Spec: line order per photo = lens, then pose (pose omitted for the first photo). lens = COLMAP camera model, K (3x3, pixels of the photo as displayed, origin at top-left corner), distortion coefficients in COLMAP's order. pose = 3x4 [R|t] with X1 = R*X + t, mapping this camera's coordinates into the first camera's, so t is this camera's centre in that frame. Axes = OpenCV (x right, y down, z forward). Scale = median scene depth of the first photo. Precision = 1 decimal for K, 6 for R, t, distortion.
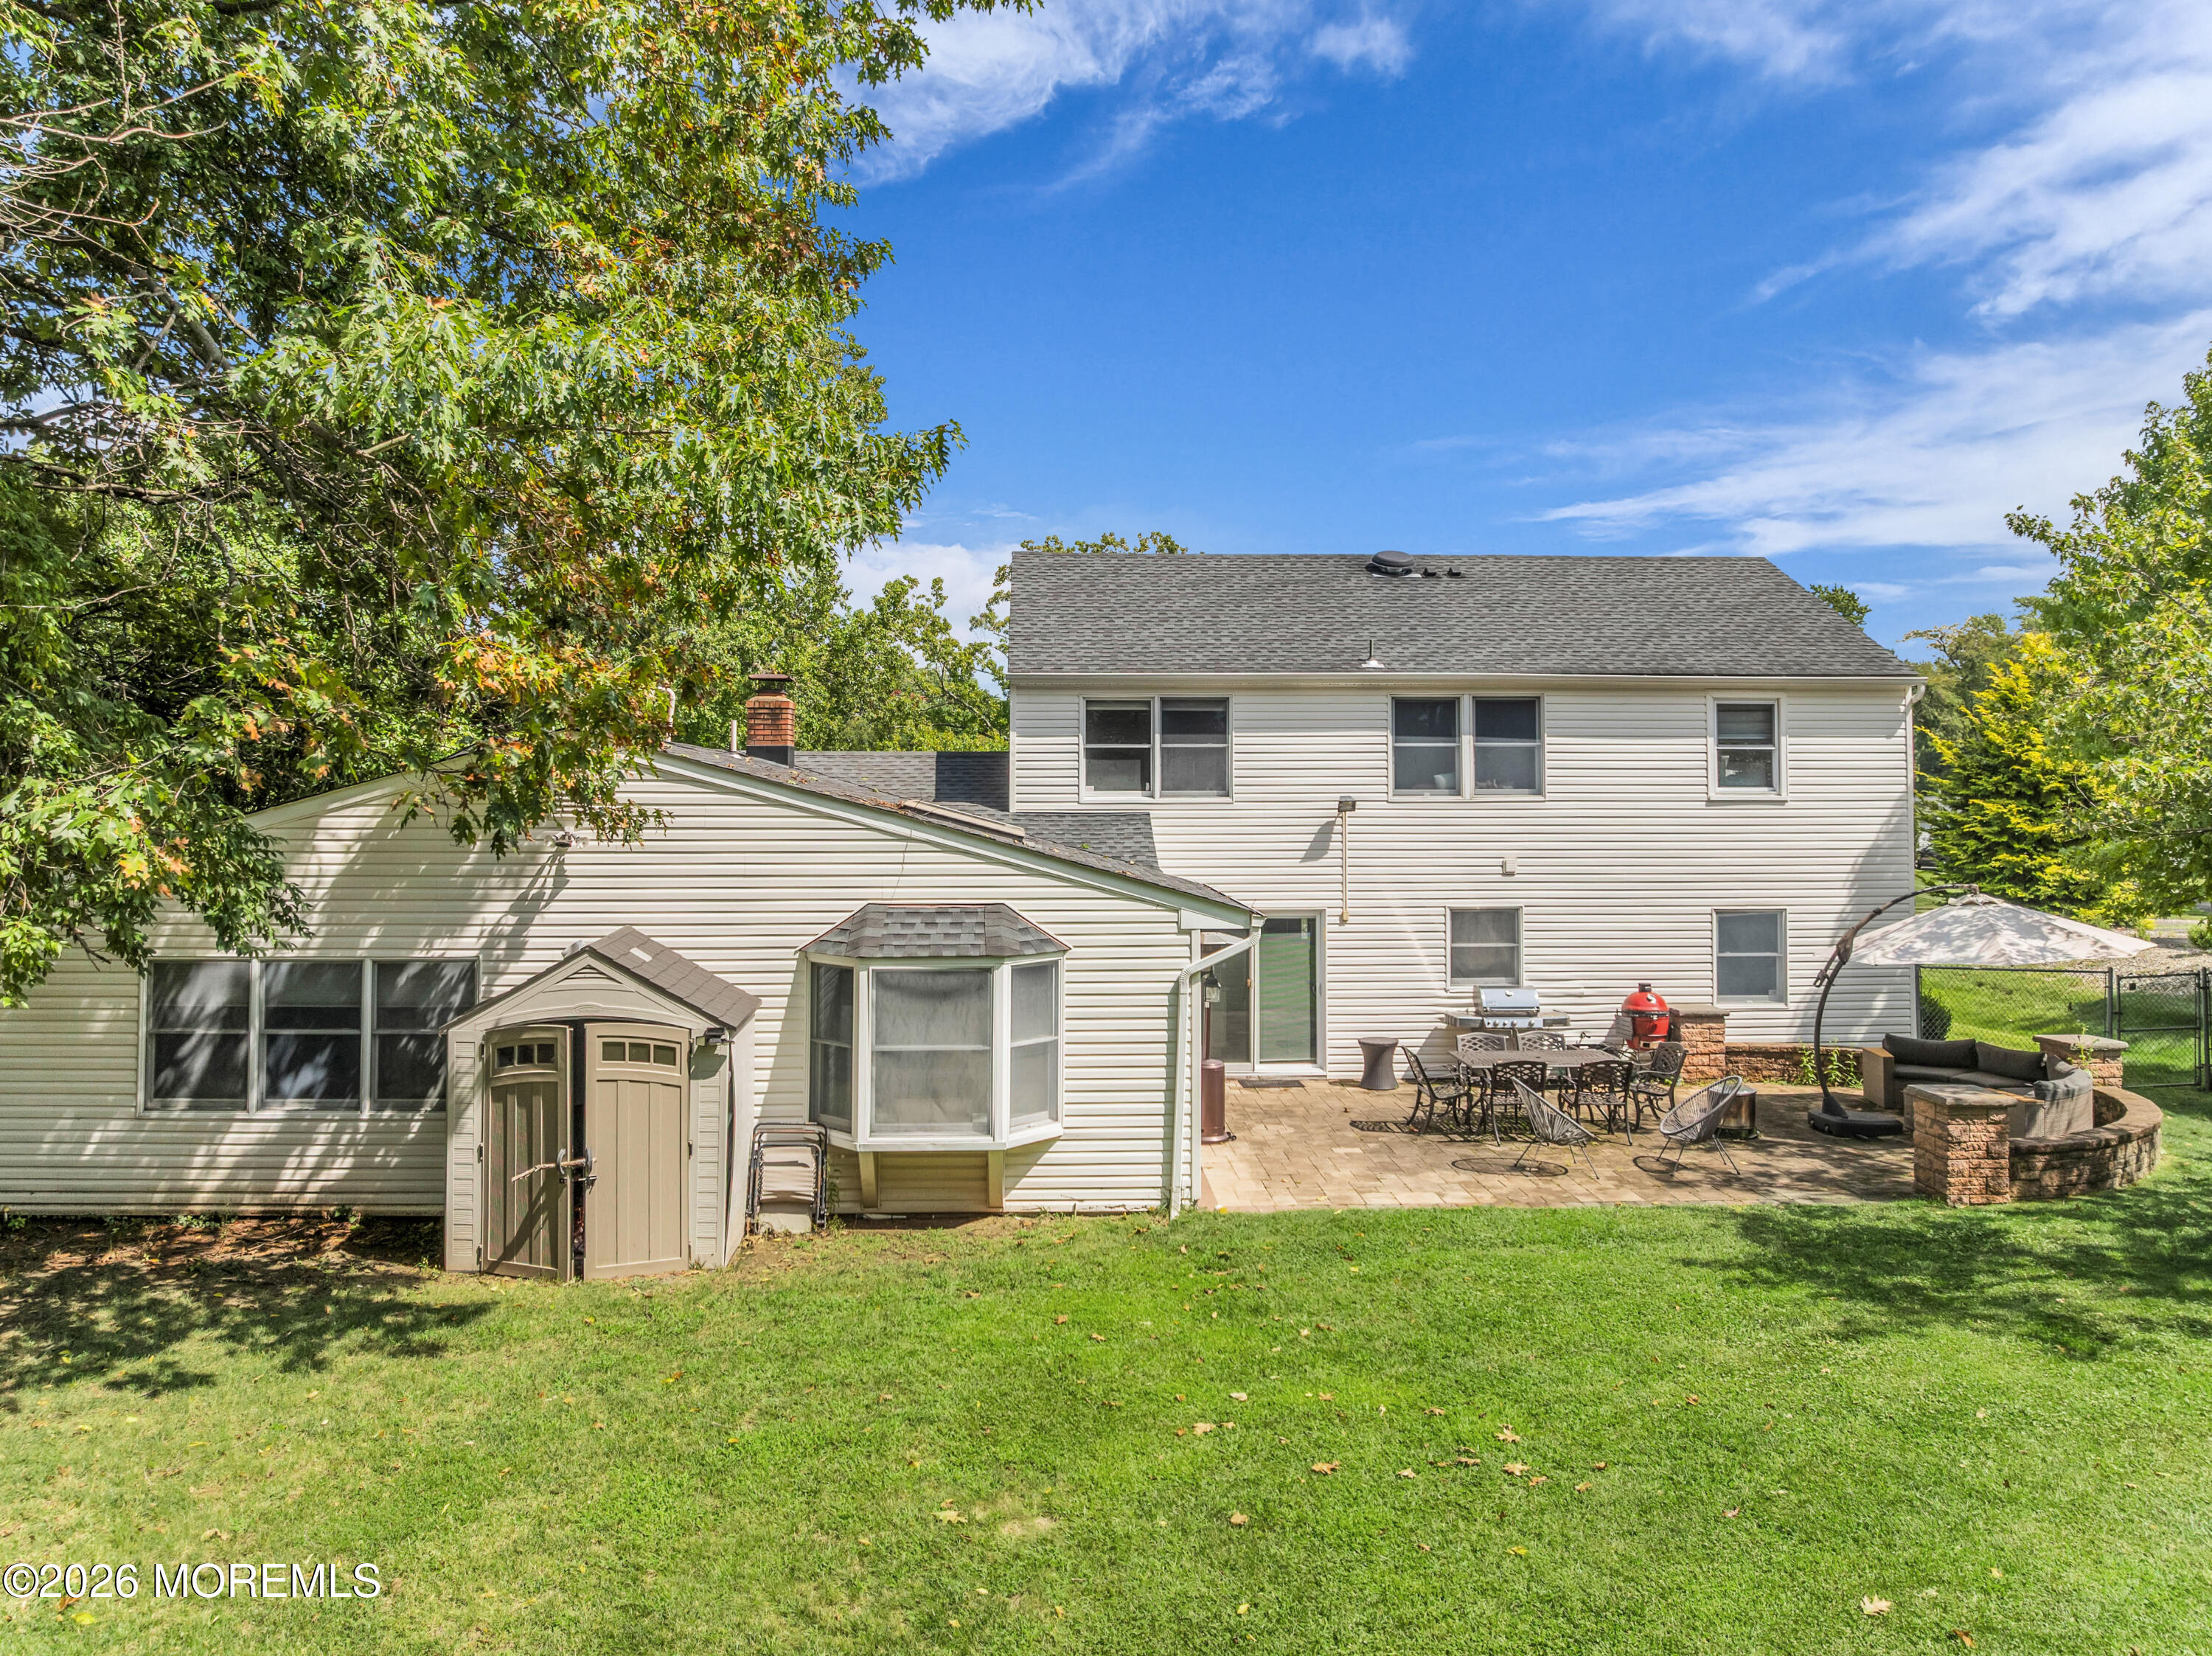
lens RADIAL K [[1582.3, 0, 1131.0], [0, 1582.3, 725.8], [0, 0, 1]] dist [-0.005357, -0.036971]
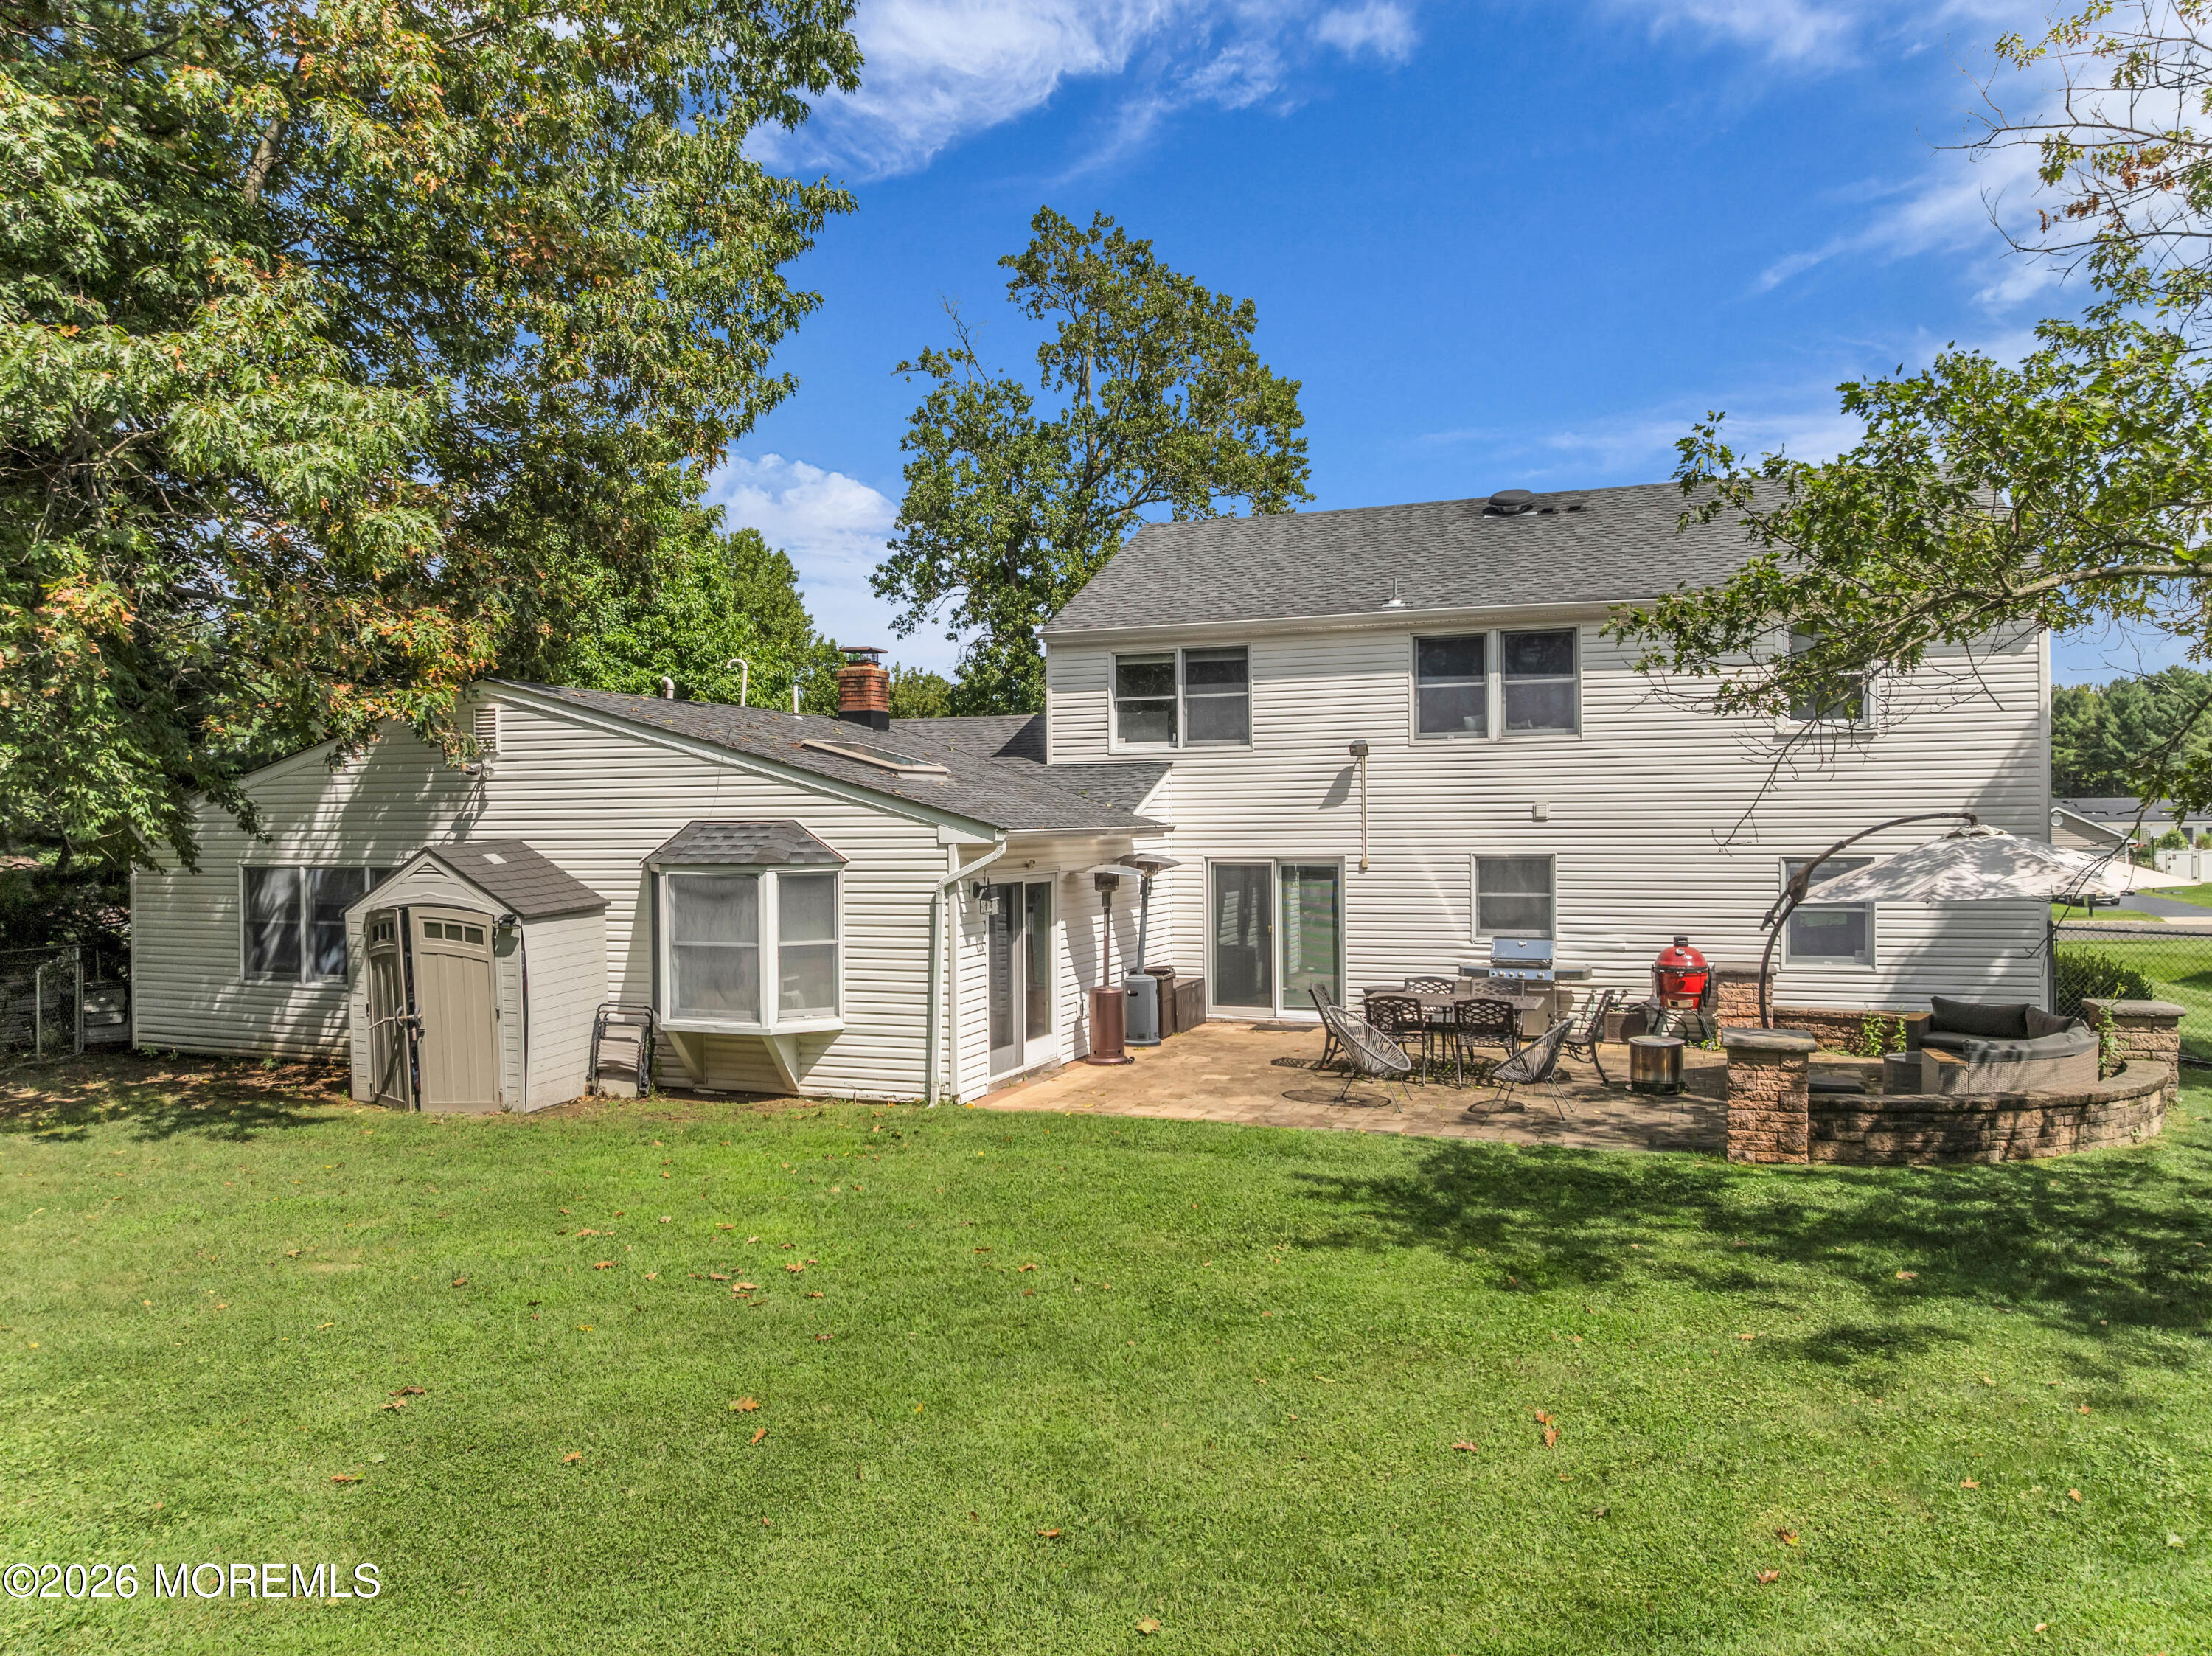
lens RADIAL K [[1547.2, 0, 1104.8], [0, 1547.2, 815.9], [0, 0, 1]] dist [-0.005495, -0.048065]
pose [[0.918095, -0.009243, -0.396252, 0.373657], [0.027781, 0.998770, 0.041071, 0.048056], [0.395385, -0.048715, 0.917223, 0.061374]]
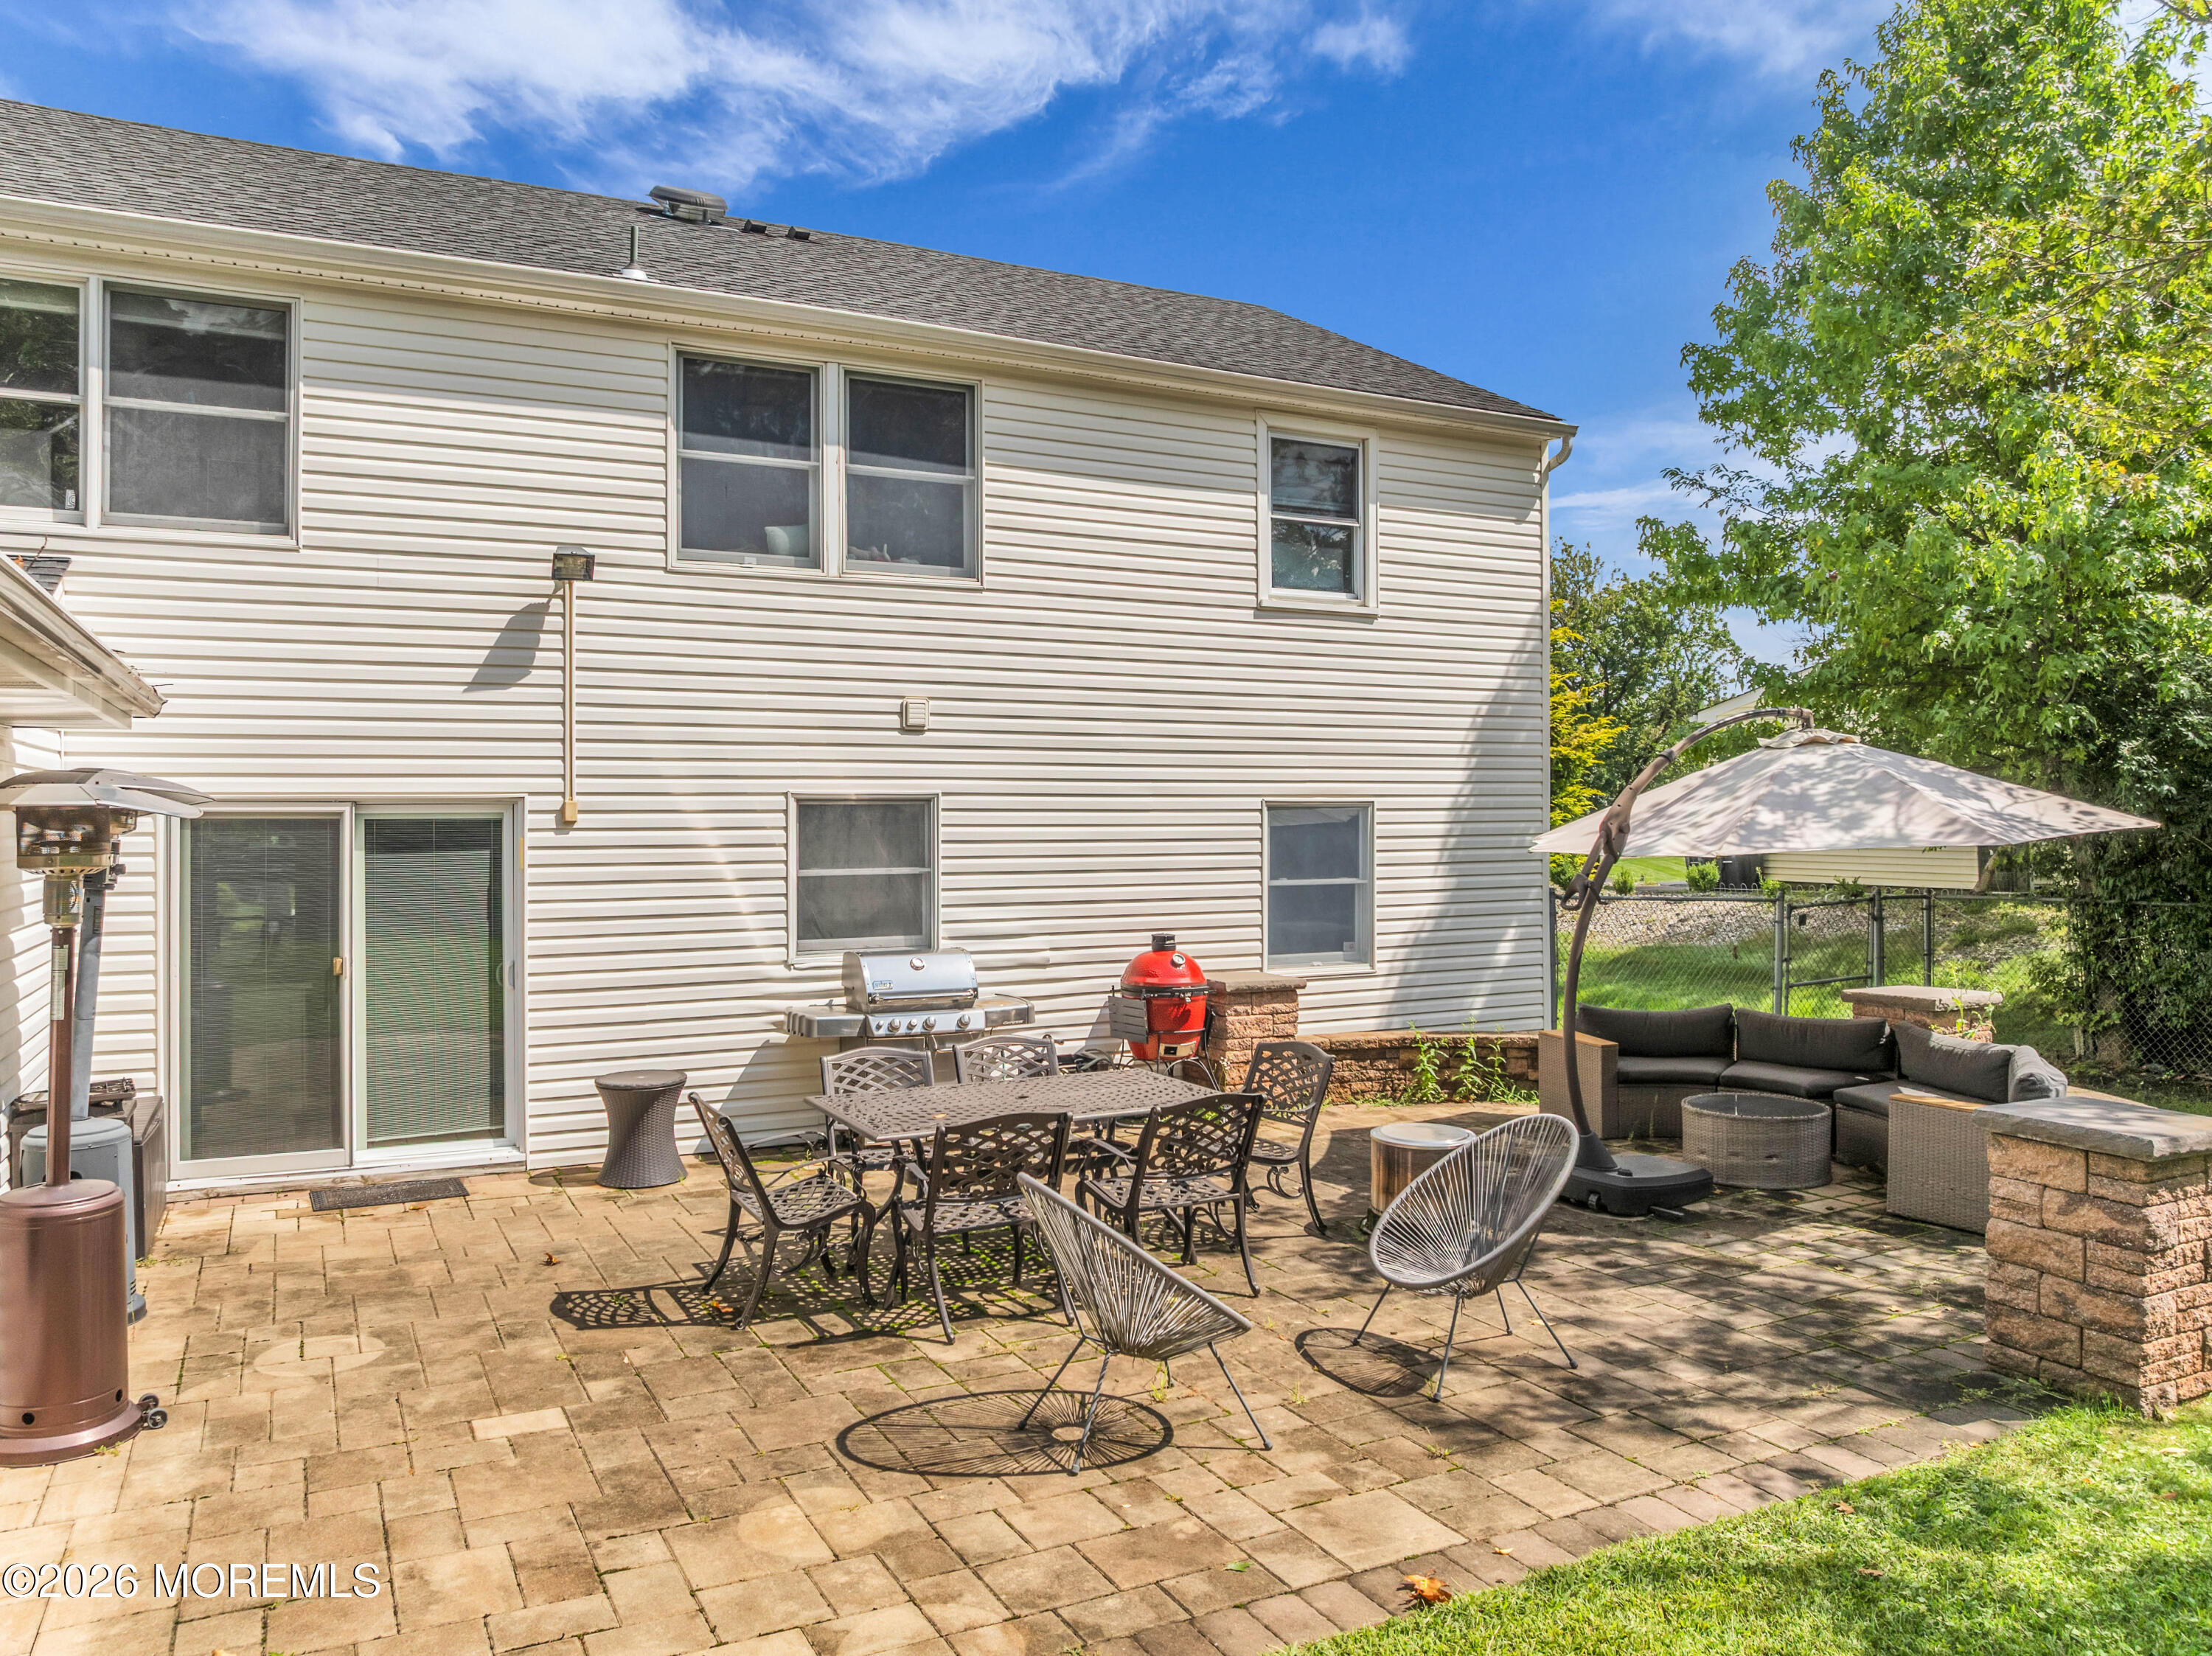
lens RADIAL K [[1547.2, 0, 1104.8], [0, 1547.2, 815.9], [0, 0, 1]] dist [-0.005495, -0.048065]
pose [[0.912670, -0.002829, 0.408688, 0.095498], [-0.014711, 0.999101, 0.039767, 0.102967], [-0.408433, -0.042307, 0.911807, 0.537874]]
